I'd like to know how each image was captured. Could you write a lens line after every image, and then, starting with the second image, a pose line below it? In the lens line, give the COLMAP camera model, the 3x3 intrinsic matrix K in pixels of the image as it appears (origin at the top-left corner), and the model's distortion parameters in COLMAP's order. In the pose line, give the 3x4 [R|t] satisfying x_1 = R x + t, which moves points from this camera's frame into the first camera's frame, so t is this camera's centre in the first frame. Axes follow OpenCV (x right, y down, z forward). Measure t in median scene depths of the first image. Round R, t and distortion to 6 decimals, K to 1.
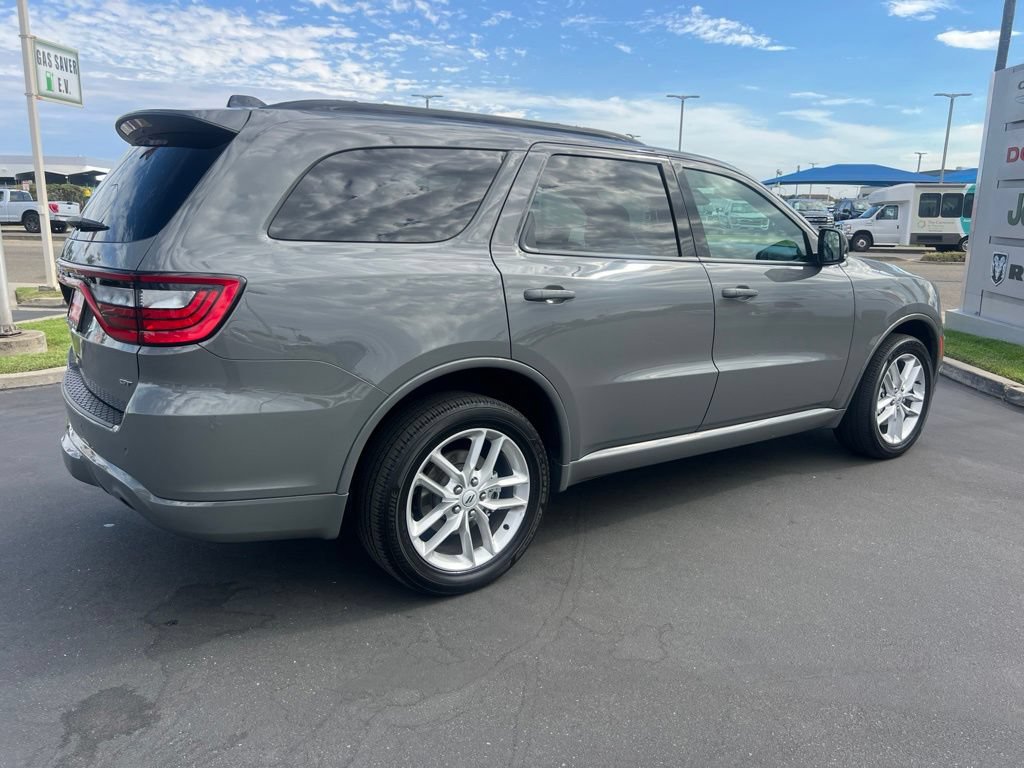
lens RADIAL K [[773.6, 0, 521.9], [0, 773.6, 372.4], [0, 0, 1]] dist [0.048638, -0.056844]
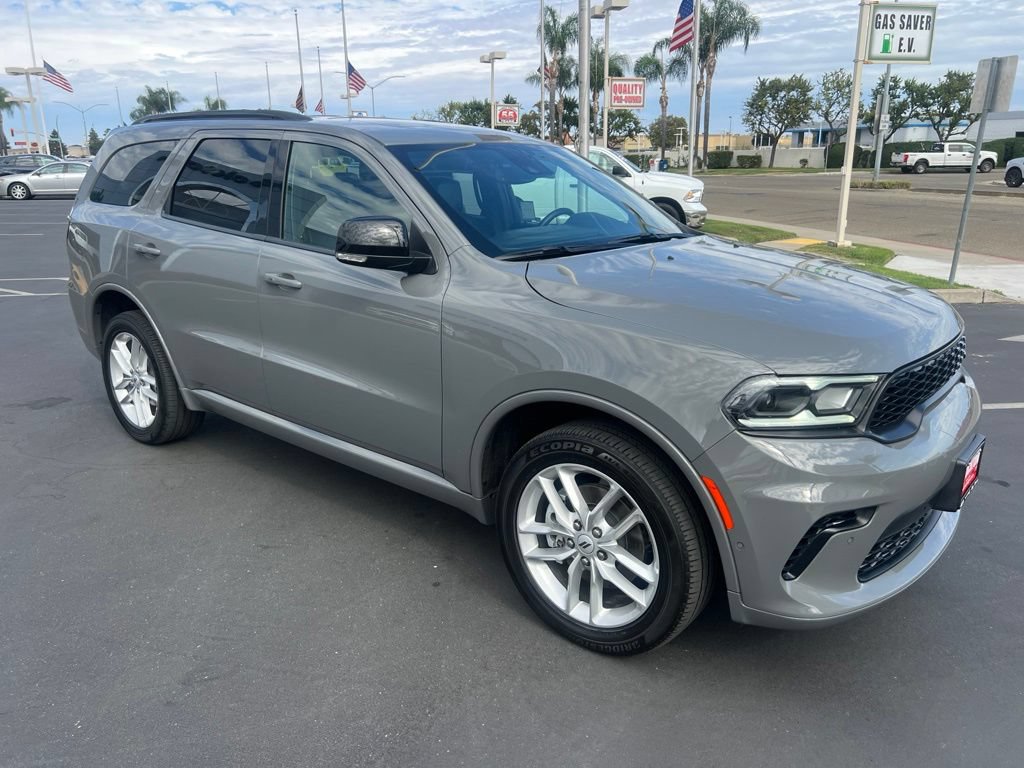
lens RADIAL K [[773.6, 0, 506.8], [0, 773.6, 377.3], [0, 0, 1]] dist [0.048638, -0.056844]
pose [[0.244518, 0.246669, -0.937745, 1.316520], [-0.188053, 0.960803, 0.203699, -0.245944], [0.951234, 0.126538, 0.281321, 1.089441]]
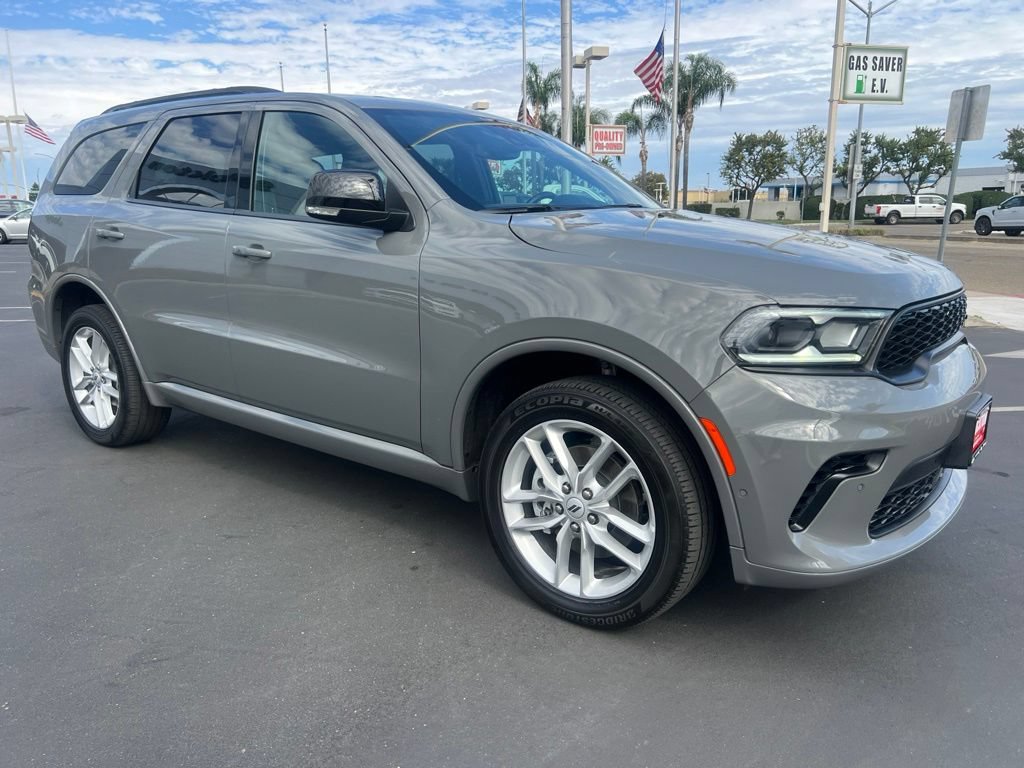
lens RADIAL K [[773.6, 0, 517.2], [0, 773.6, 386.8], [0, 0, 1]] dist [0.048638, -0.056844]
pose [[0.276866, 0.193531, -0.941218, 1.288693], [-0.188822, 0.971368, 0.144187, -0.148252], [0.942174, 0.137802, 0.305482, 1.117470]]
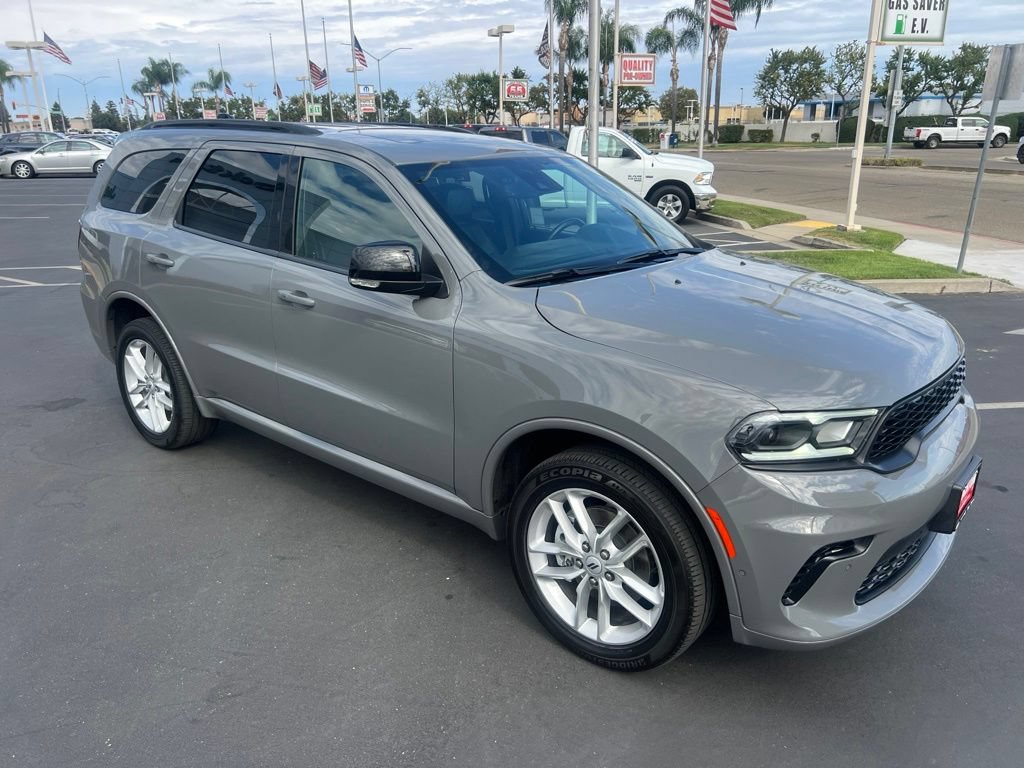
lens RADIAL K [[773.6, 0, 517.8], [0, 773.6, 384.6], [0, 0, 1]] dist [0.048638, -0.056844]
pose [[0.247552, 0.284580, -0.926138, 1.320490], [-0.187211, 0.951926, 0.242463, -0.298416], [0.950616, 0.113361, 0.288928, 1.076337]]
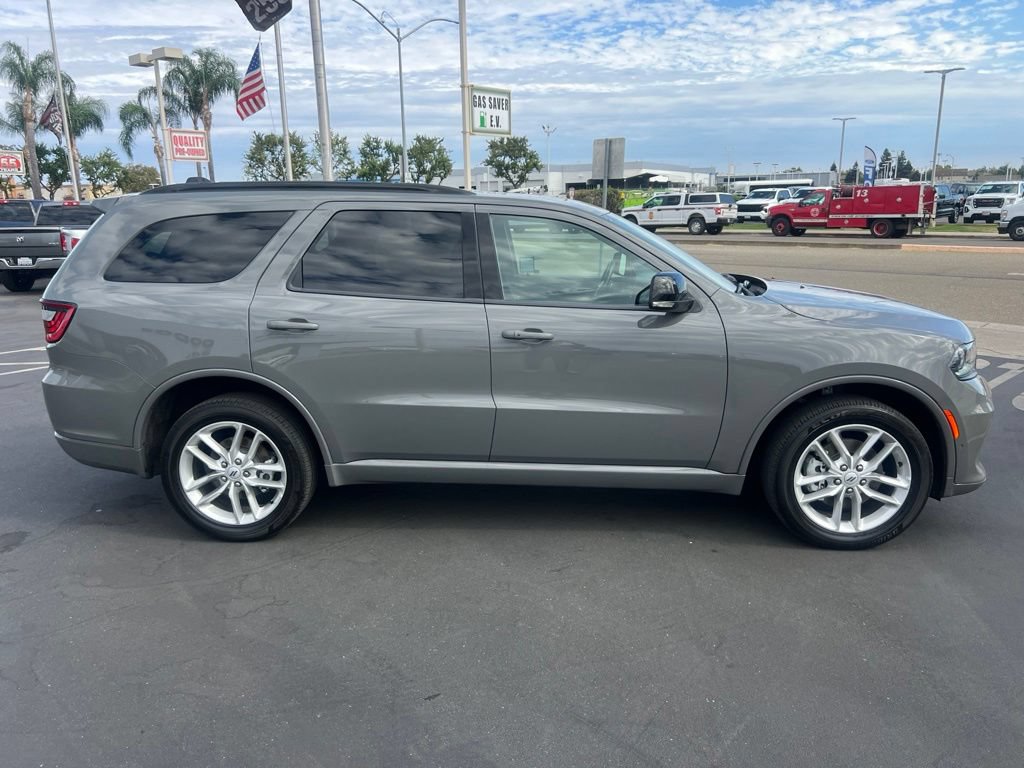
lens RADIAL K [[773.6, 0, 505.1], [0, 773.6, 377.7], [0, 0, 1]] dist [0.048638, -0.056844]
pose [[0.771761, 0.113558, -0.625691, 0.973228], [-0.103432, 0.993240, 0.052686, -0.104699], [0.627445, 0.024055, 0.778289, 0.207196]]
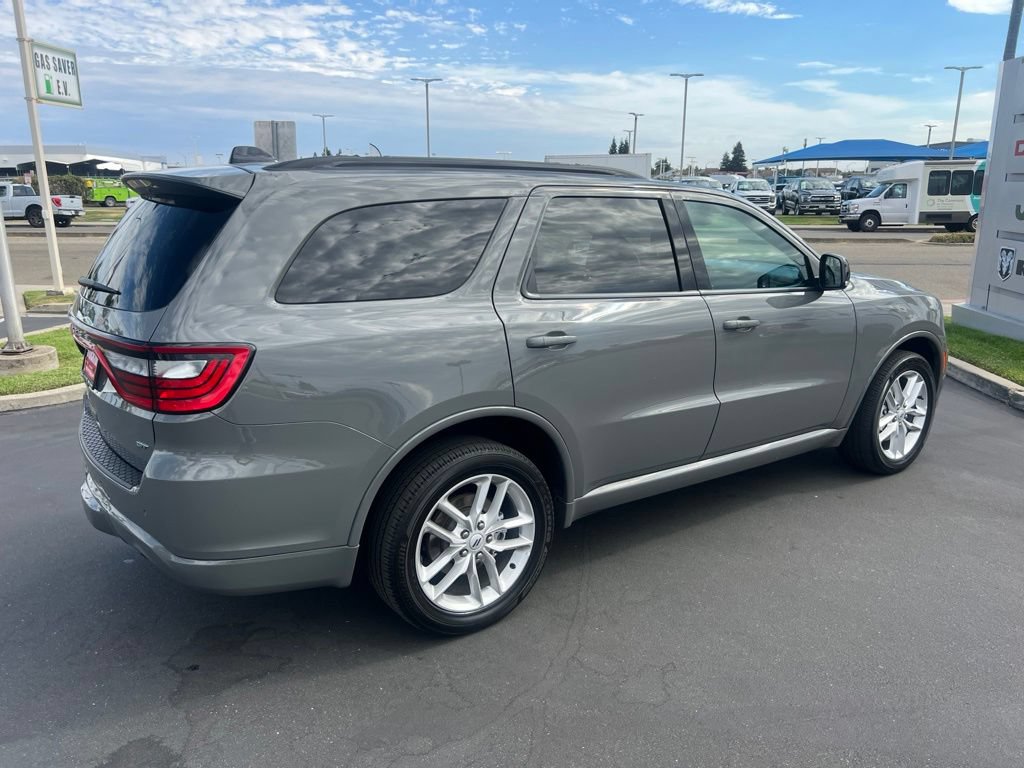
lens RADIAL K [[773.6, 0, 514.1], [0, 773.6, 387.1], [0, 0, 1]] dist [0.048638, -0.056844]
pose [[0.999759, -0.014792, -0.016224, 0.001956], [0.015475, 0.998961, 0.042862, -0.074039], [0.015573, -0.043103, 0.998949, -0.015287]]
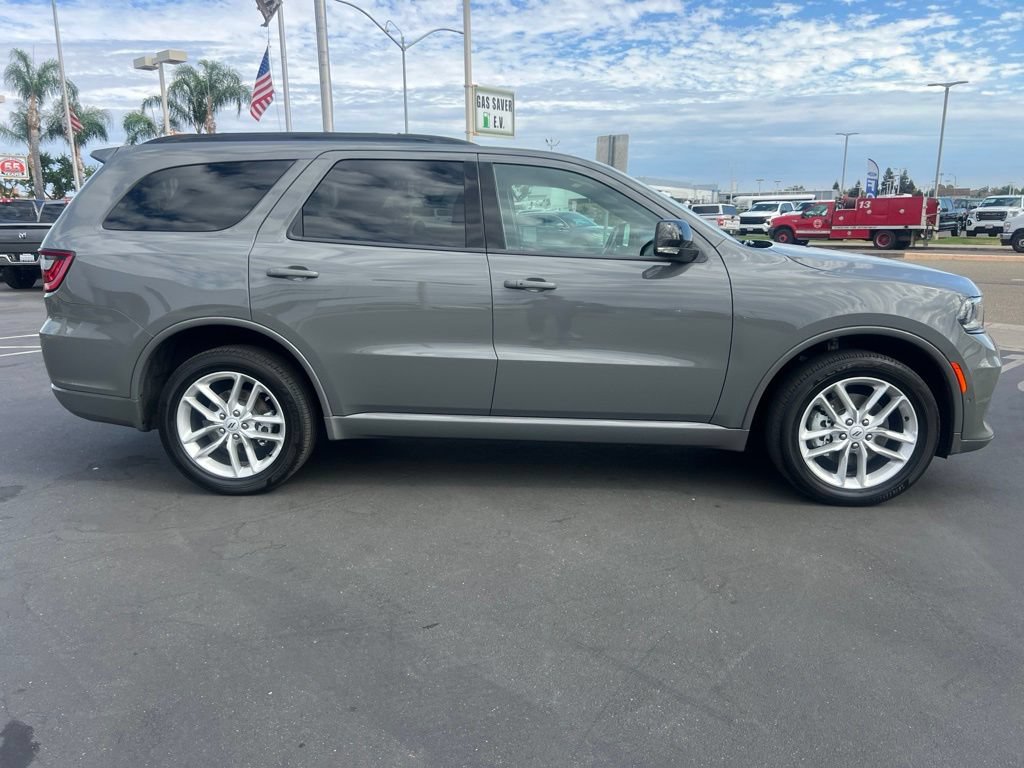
lens RADIAL K [[773.6, 0, 506.0], [0, 773.6, 390.2], [0, 0, 1]] dist [0.048638, -0.056844]
pose [[0.770129, 0.117220, -0.627025, 0.975508], [-0.112229, 0.992536, 0.047708, -0.010748], [0.627937, 0.033629, 0.777537, 0.220026]]
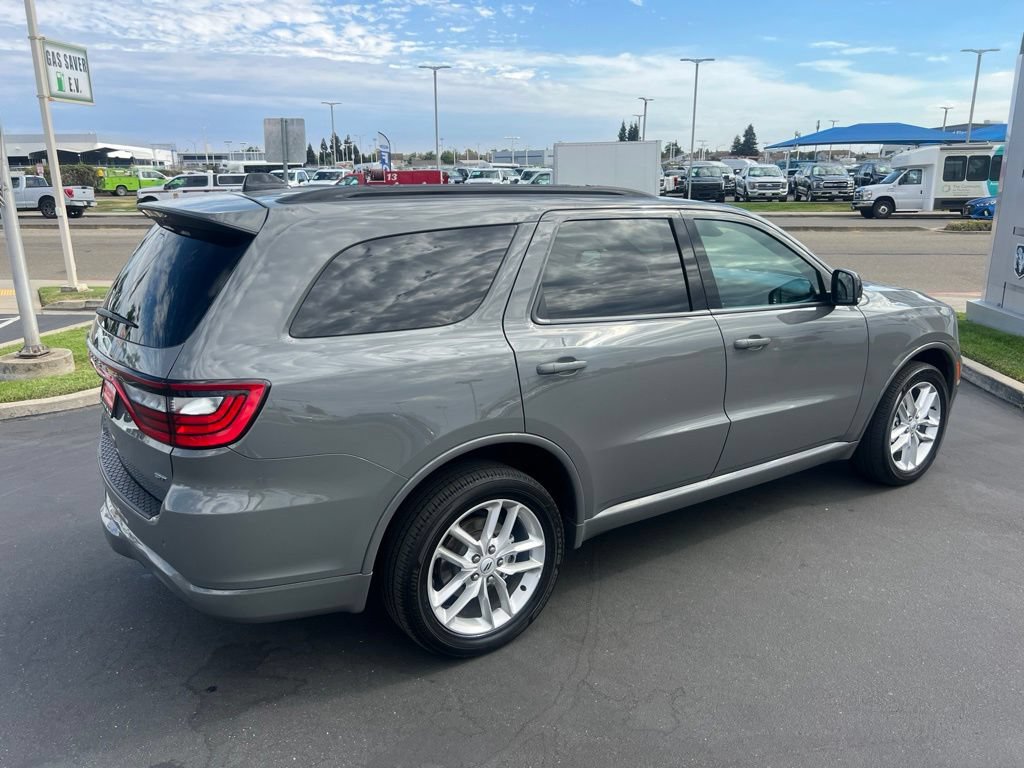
lens RADIAL K [[773.6, 0, 505.8], [0, 773.6, 387.5], [0, 0, 1]] dist [0.048638, -0.056844]
pose [[0.999169, -0.015138, -0.037852, 0.000124], [0.017439, 0.997972, 0.061214, -0.120402], [0.036848, -0.061823, 0.997407, -0.019234]]
